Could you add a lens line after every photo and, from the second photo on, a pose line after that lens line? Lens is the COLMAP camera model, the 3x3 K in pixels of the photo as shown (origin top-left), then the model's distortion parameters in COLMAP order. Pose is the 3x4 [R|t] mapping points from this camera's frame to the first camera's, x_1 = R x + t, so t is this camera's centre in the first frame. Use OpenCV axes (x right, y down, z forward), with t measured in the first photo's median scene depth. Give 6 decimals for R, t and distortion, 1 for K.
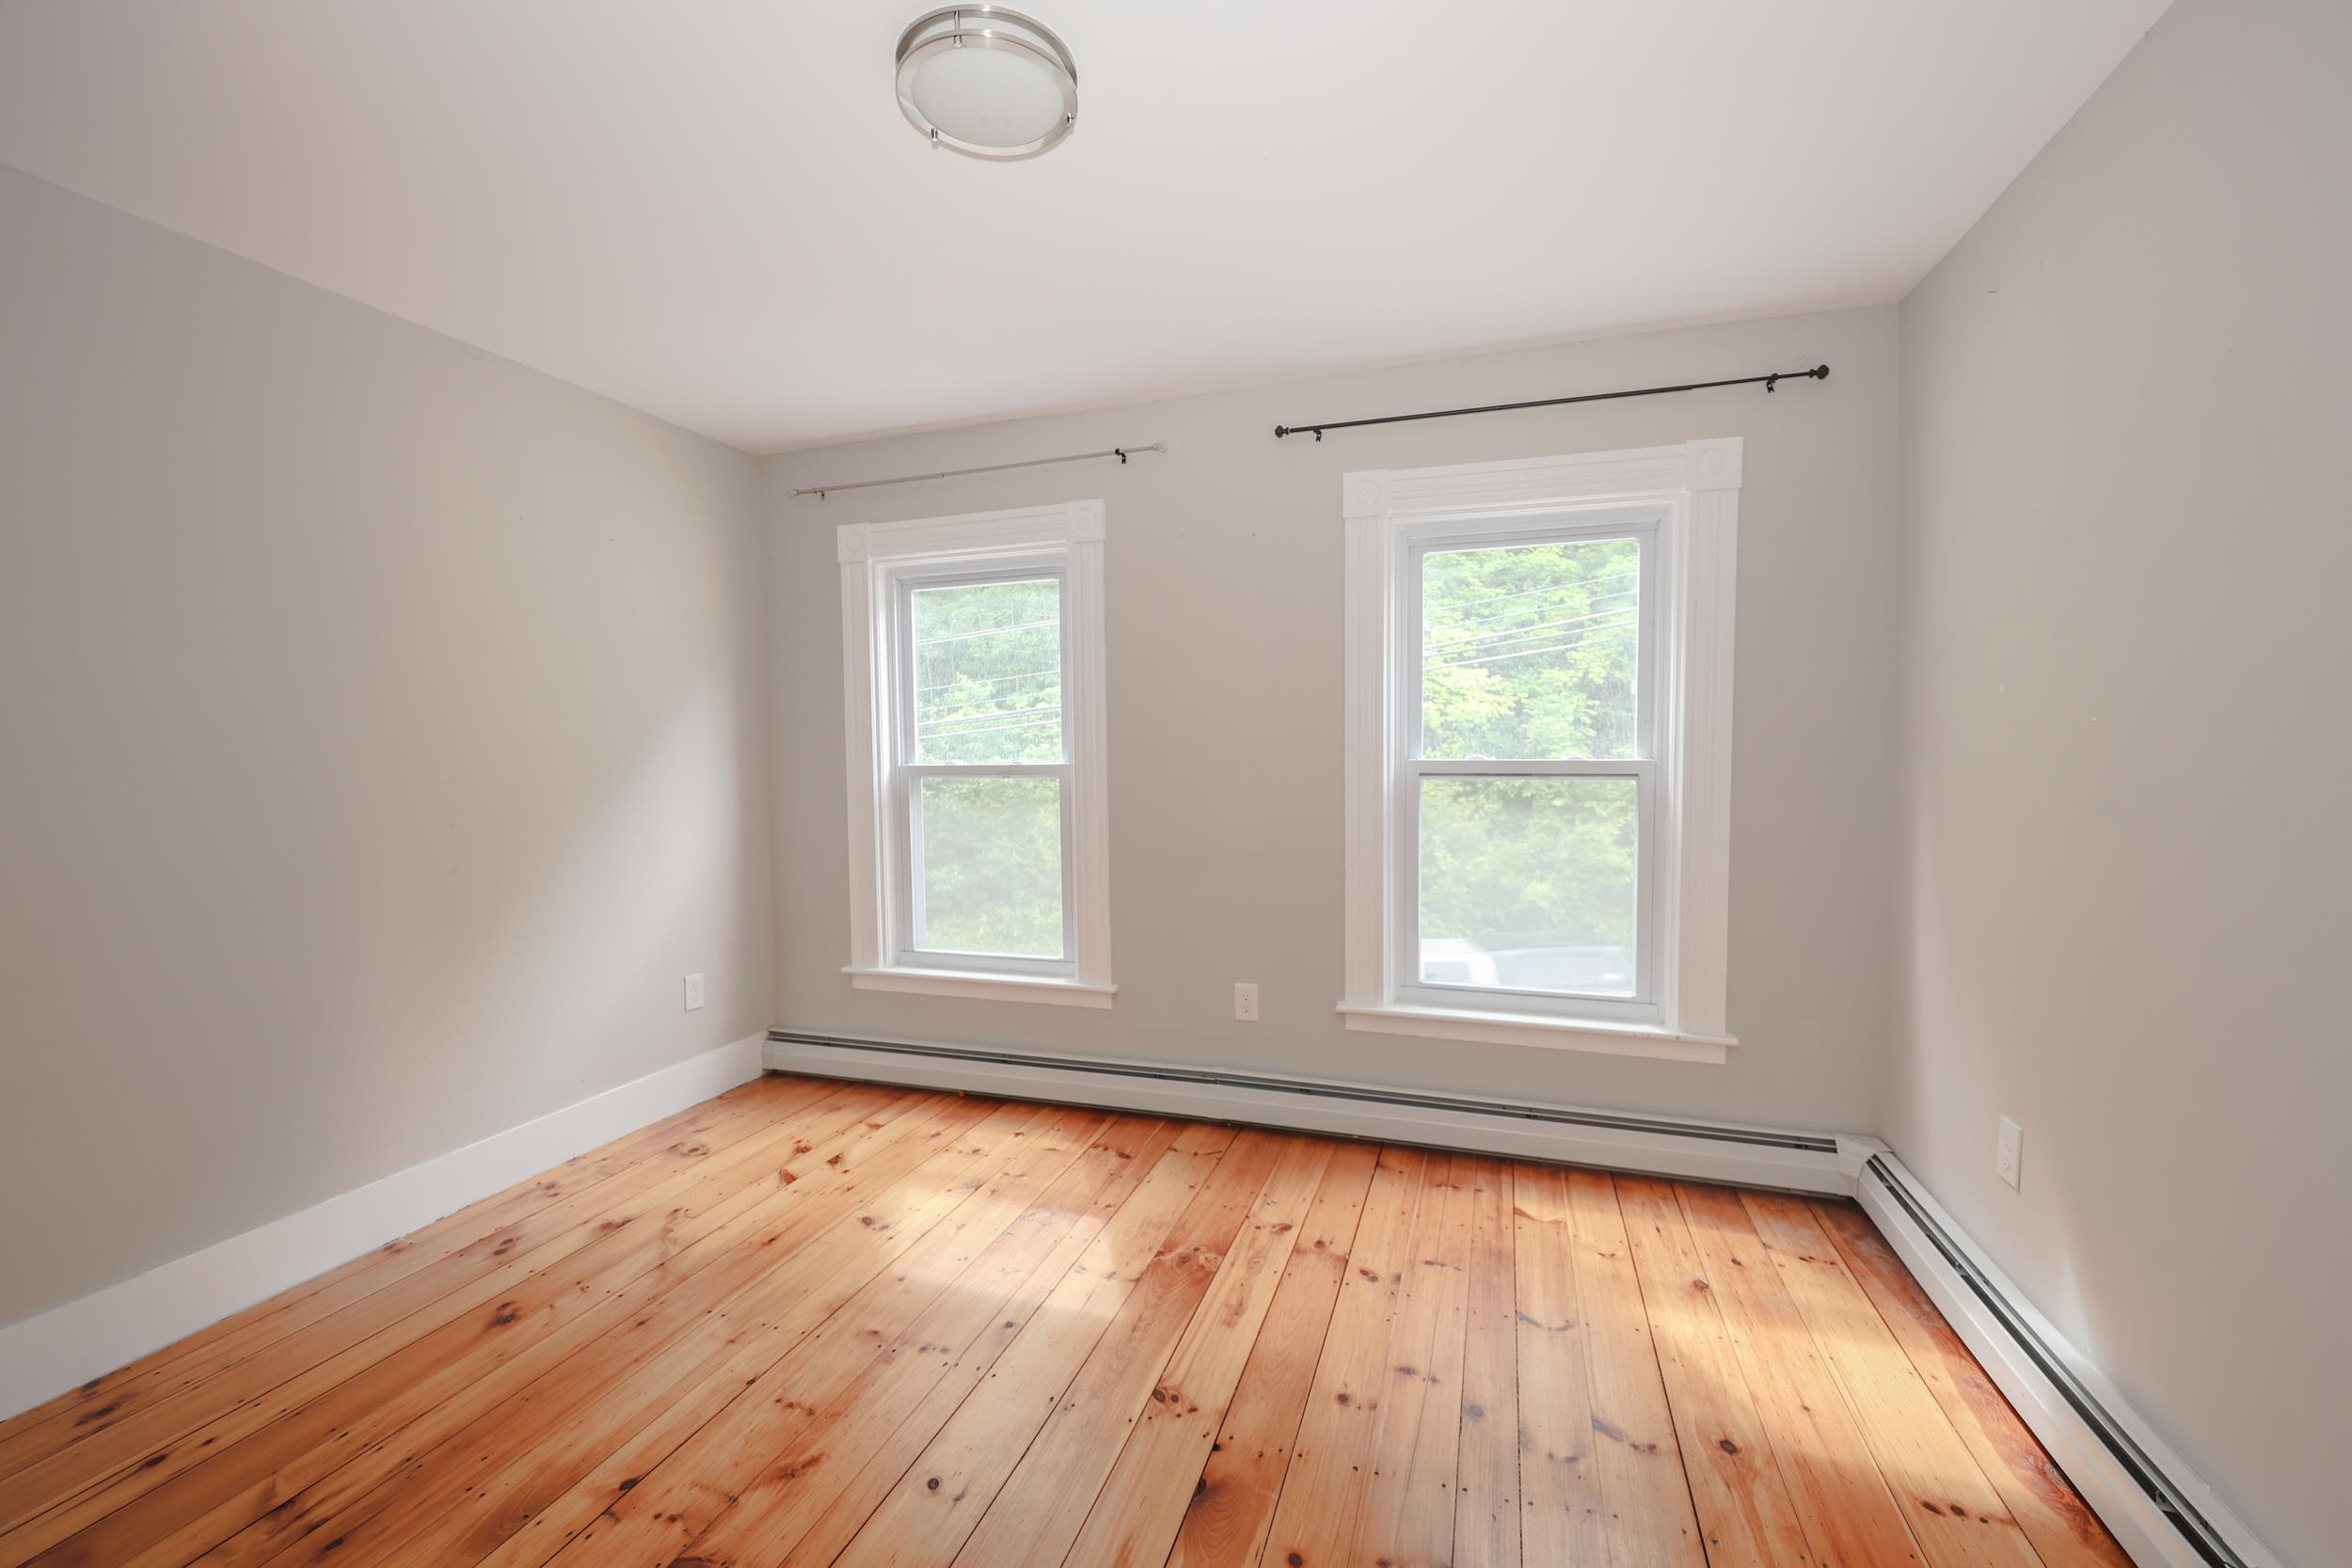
lens RADIAL K [[973.3, 0, 1188.3], [0, 973.3, 791.5], [0, 0, 1]] dist [0.008445, -0.000002]
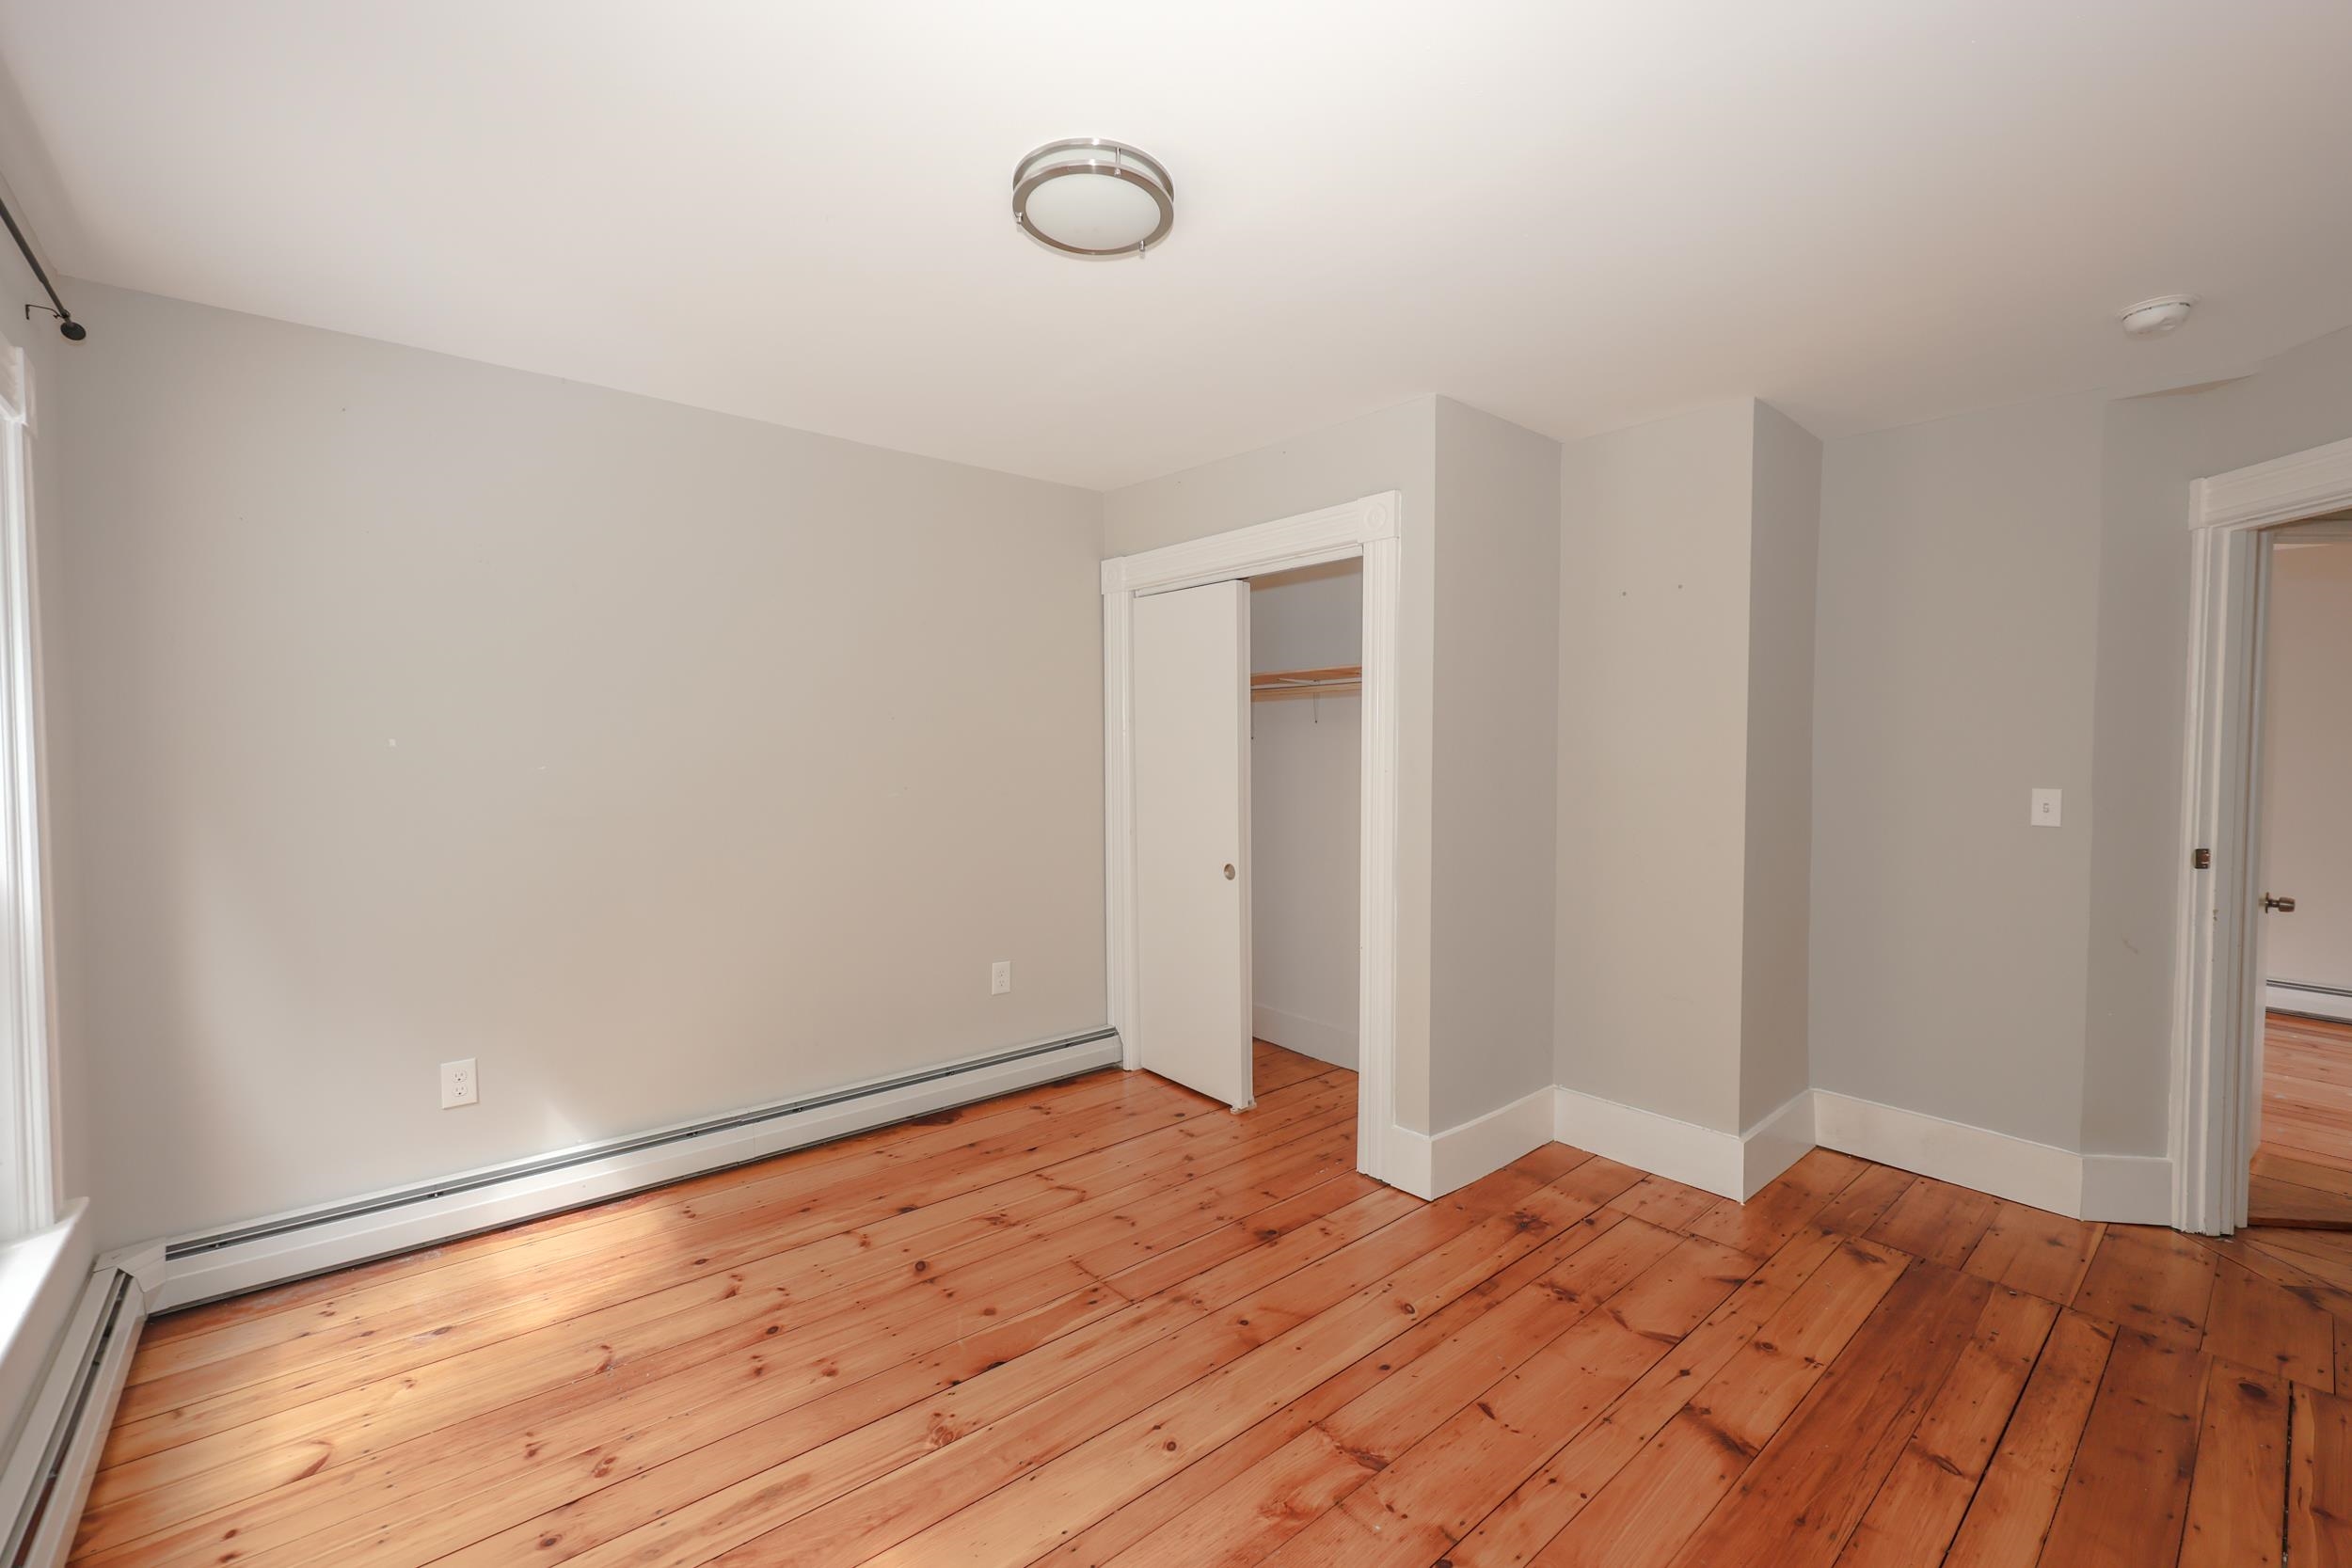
lens RADIAL K [[976.8, 0, 1176.0], [0, 976.8, 784.0], [0, 0, 1]] dist [-0.001533, -0.000413]
pose [[-0.860523, -0.007021, 0.509364, -0.488703], [0.034628, 0.996786, 0.072240, -0.076524], [-0.508234, 0.079803, -0.857514, 1.115884]]
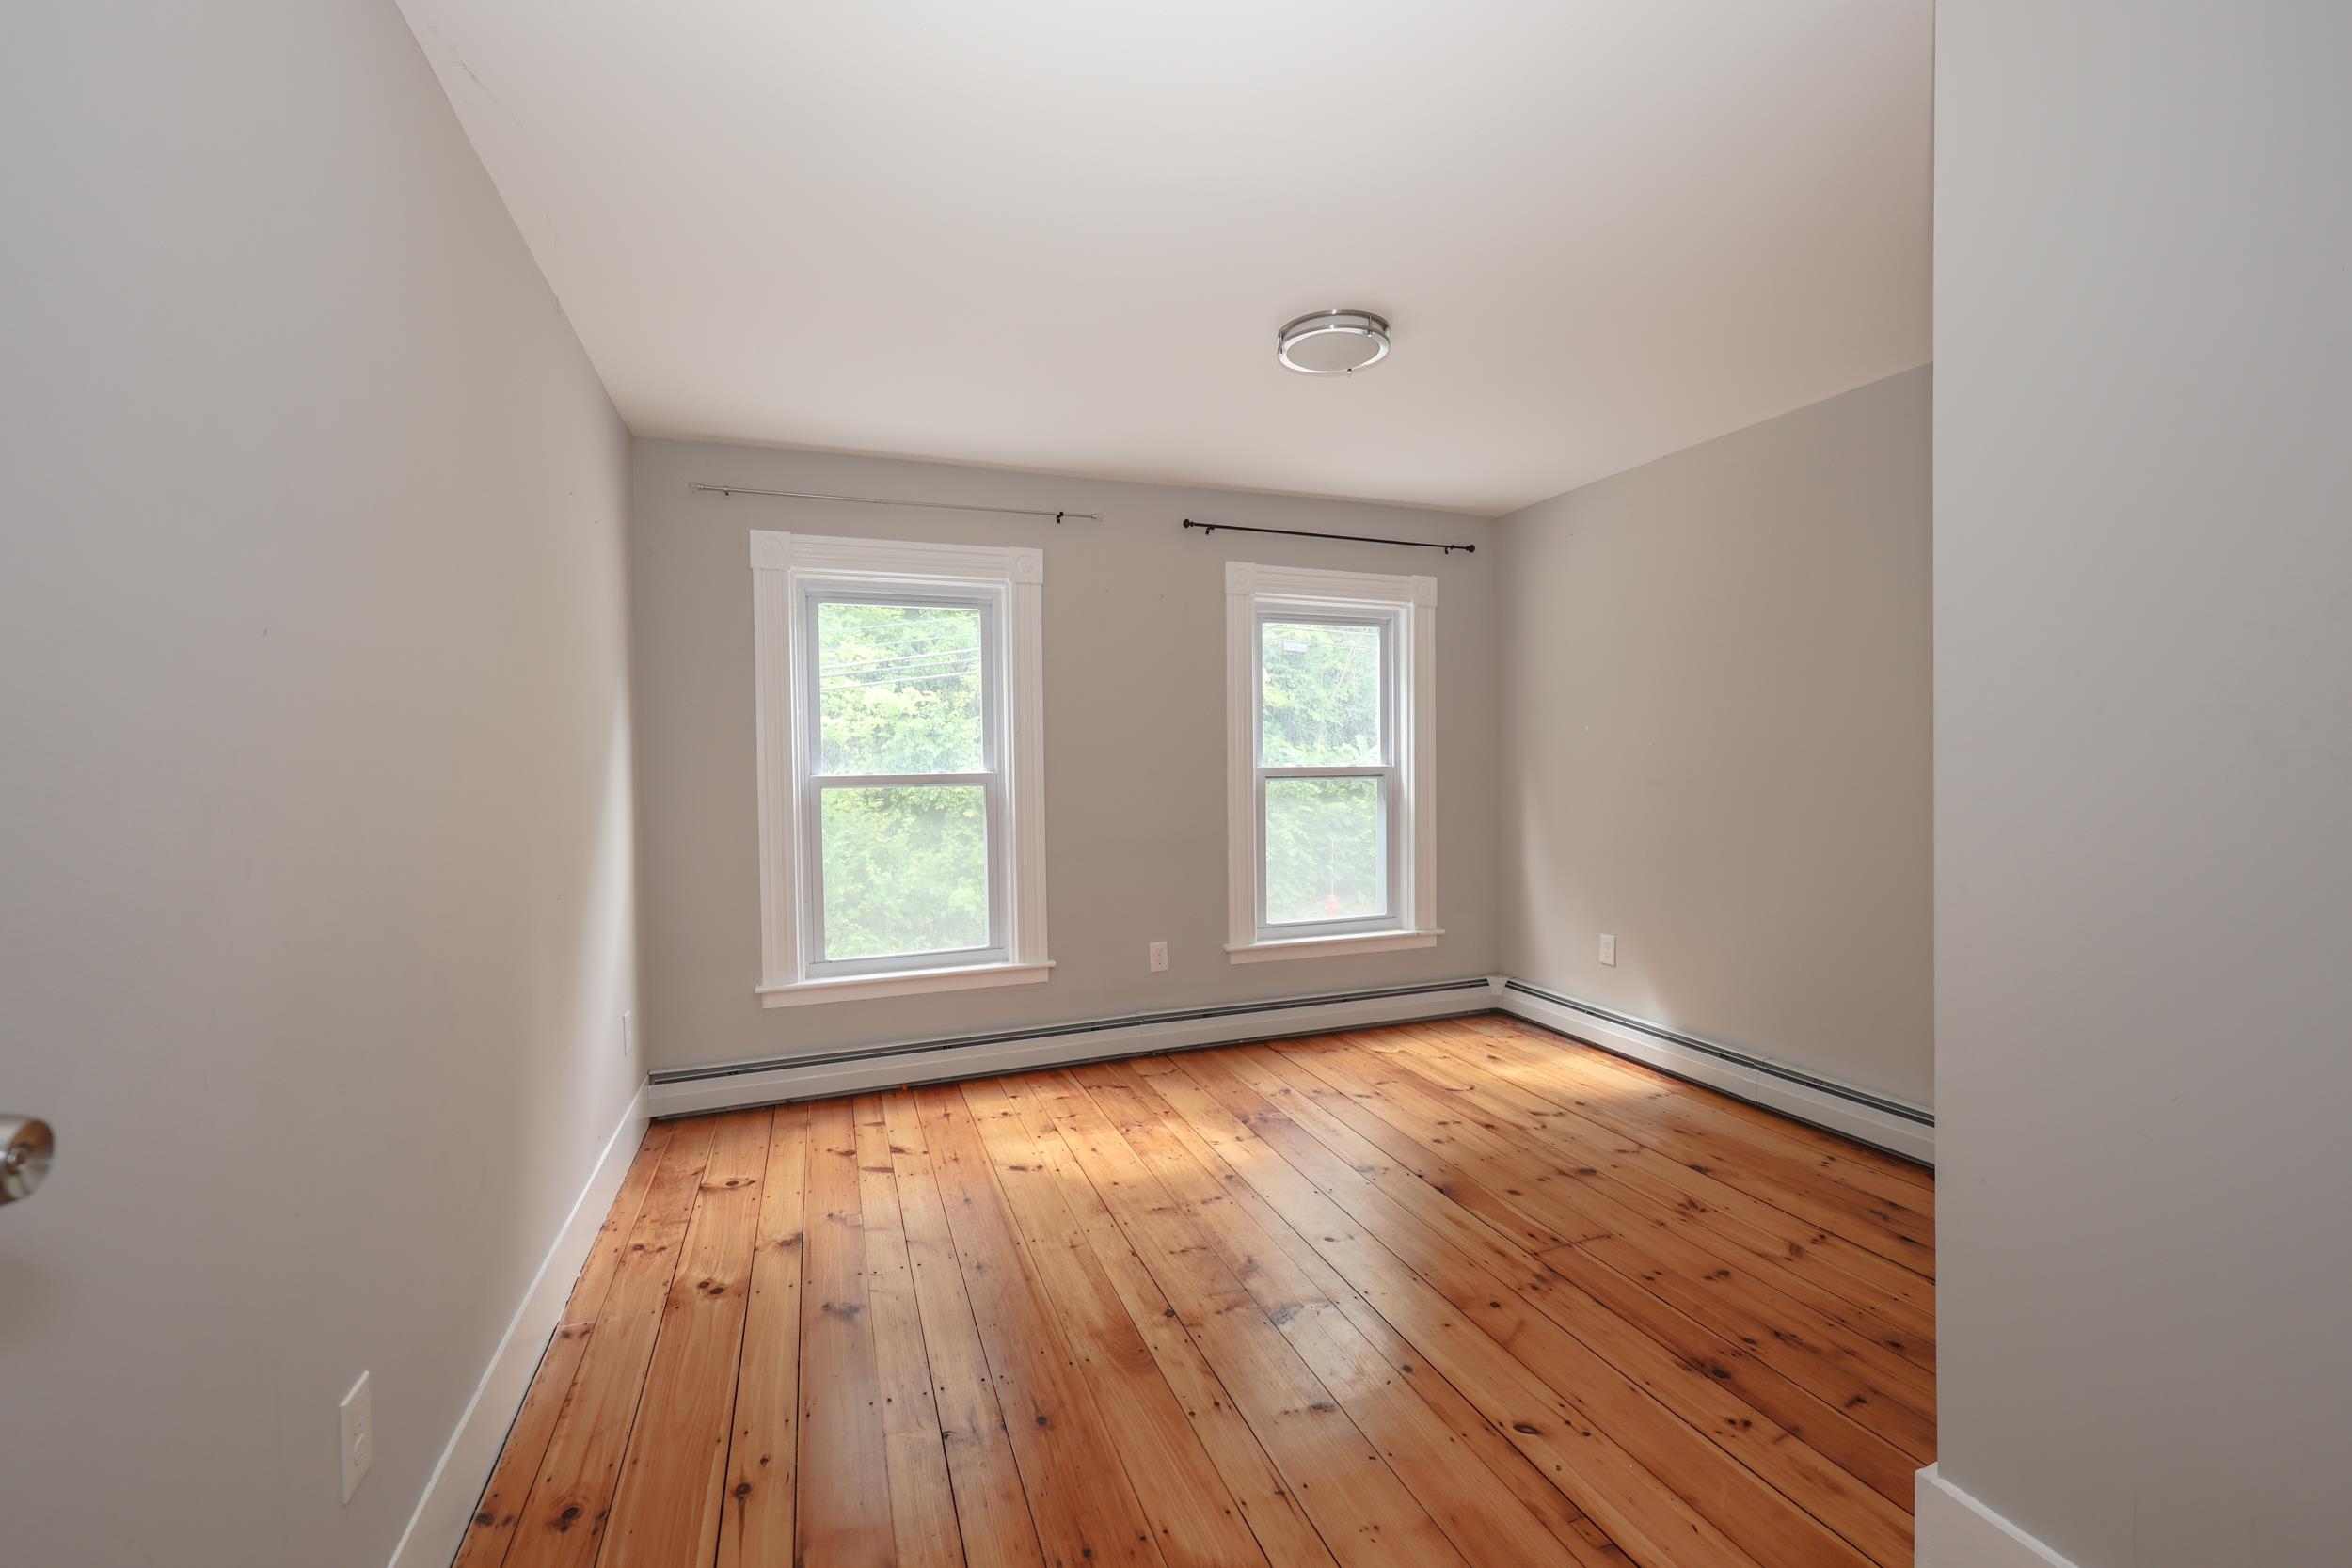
lens RADIAL K [[995.2, 0, 1198.2], [0, 995.2, 770.3], [0, 0, 1]] dist [0.001214, 0.000175]
pose [[0.758458, -0.007365, 0.651681, -0.831590], [0.033220, 0.999073, -0.027372, 0.010074], [-0.650875, 0.042410, 0.757999, -0.040255]]
